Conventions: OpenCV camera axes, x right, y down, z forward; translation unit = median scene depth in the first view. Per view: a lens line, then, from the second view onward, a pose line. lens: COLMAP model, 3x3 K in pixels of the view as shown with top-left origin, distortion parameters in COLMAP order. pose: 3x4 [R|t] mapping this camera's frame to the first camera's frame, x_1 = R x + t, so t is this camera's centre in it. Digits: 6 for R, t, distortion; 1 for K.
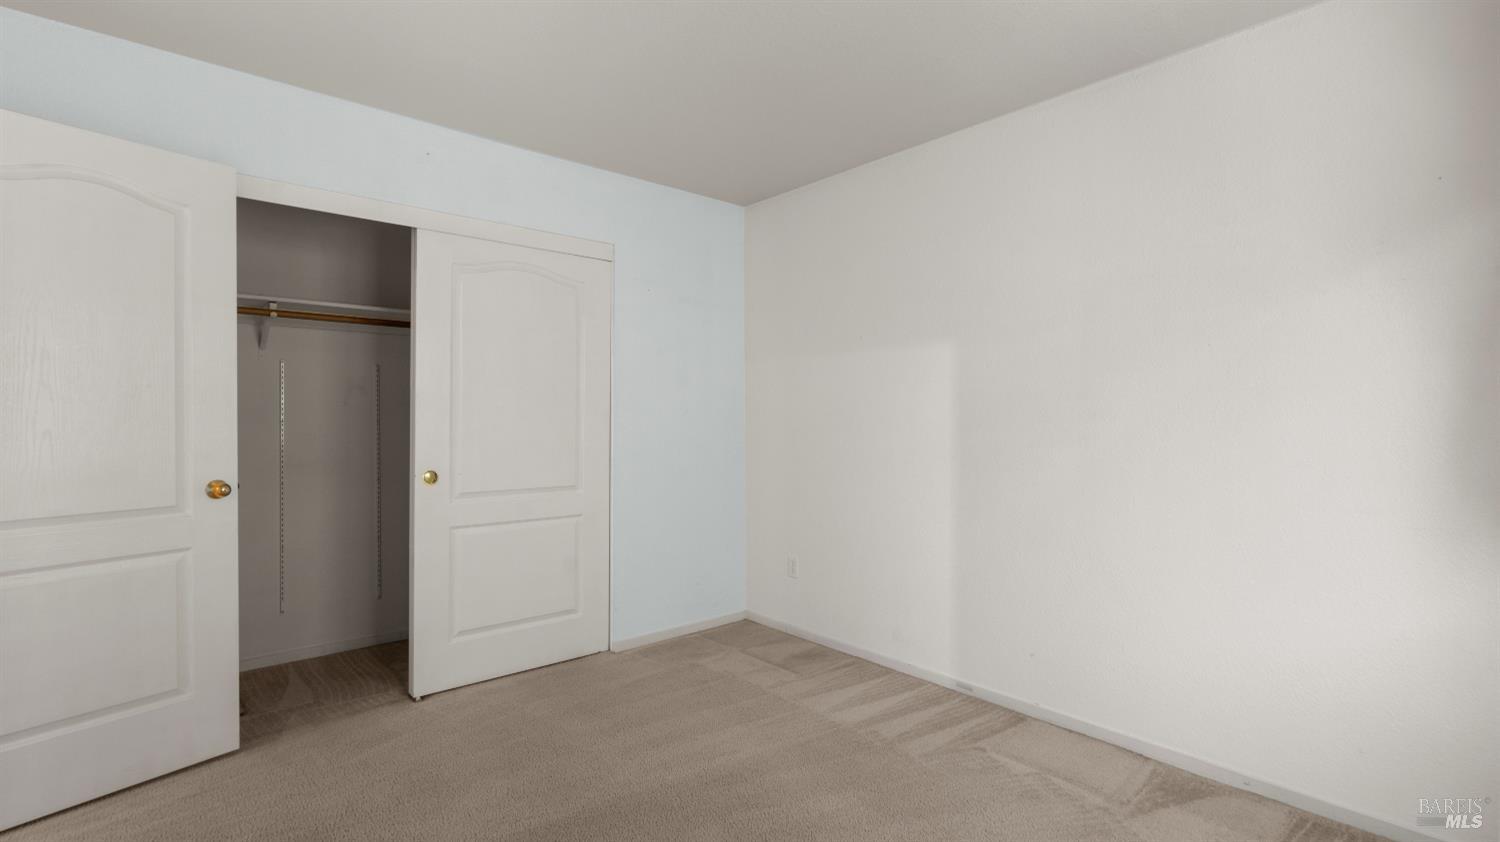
lens RADIAL K [[677.6, 0, 750.7], [0, 677.6, 418.2], [0, 0, 1]] dist [0.000833, 0.000636]
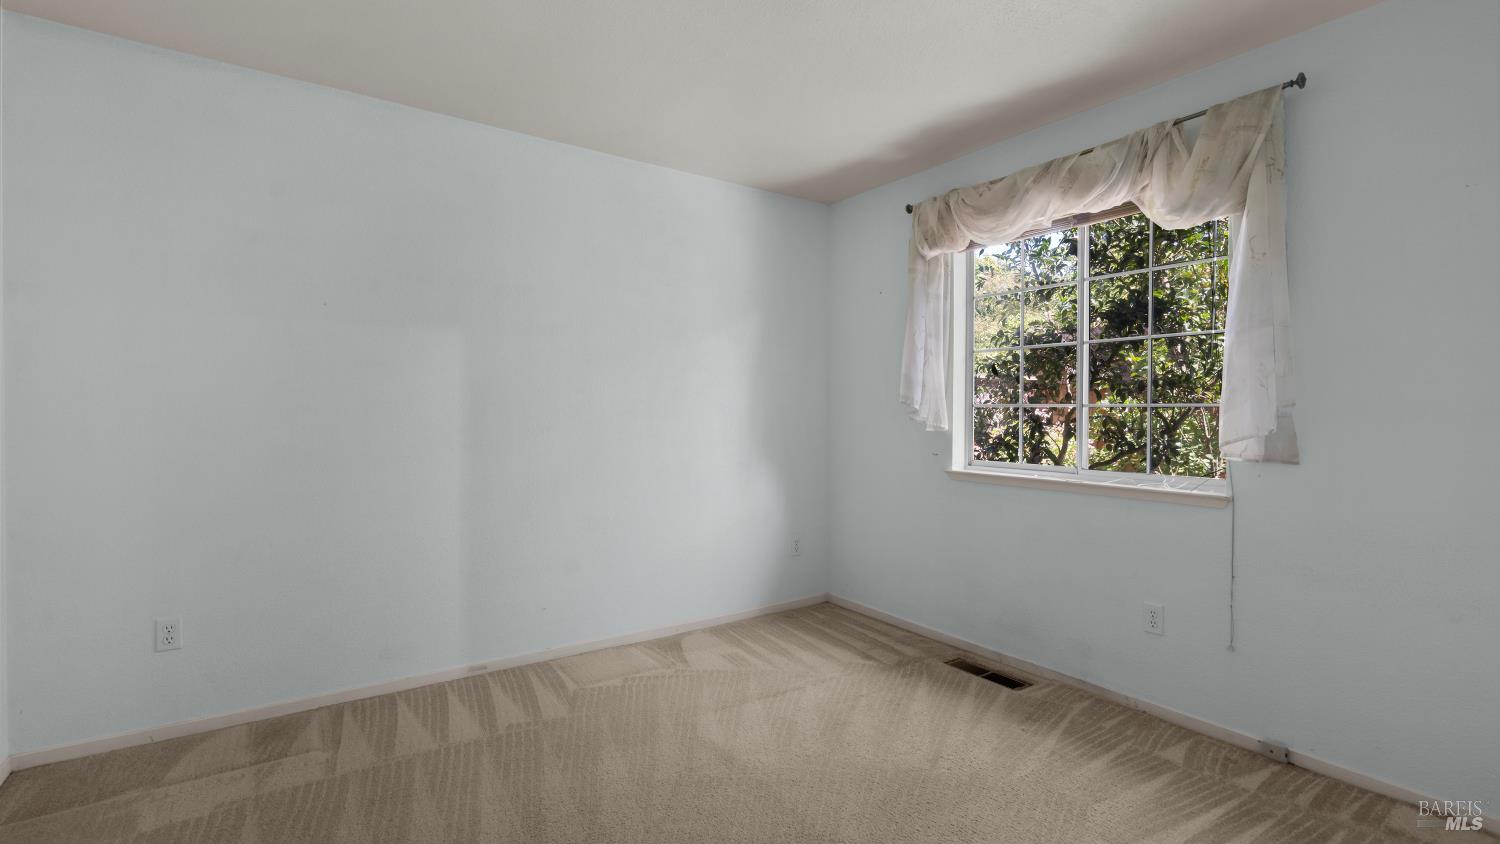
lens RADIAL K [[677.6, 0, 750.3], [0, 677.6, 418.2], [0, 0, 1]] dist [0.000833, 0.000636]
pose [[0.126931, -0.012646, 0.991831, -0.649147], [0.002241, 0.999920, 0.012463, 0.006791], [-0.991909, 0.000641, 0.126949, 0.466999]]
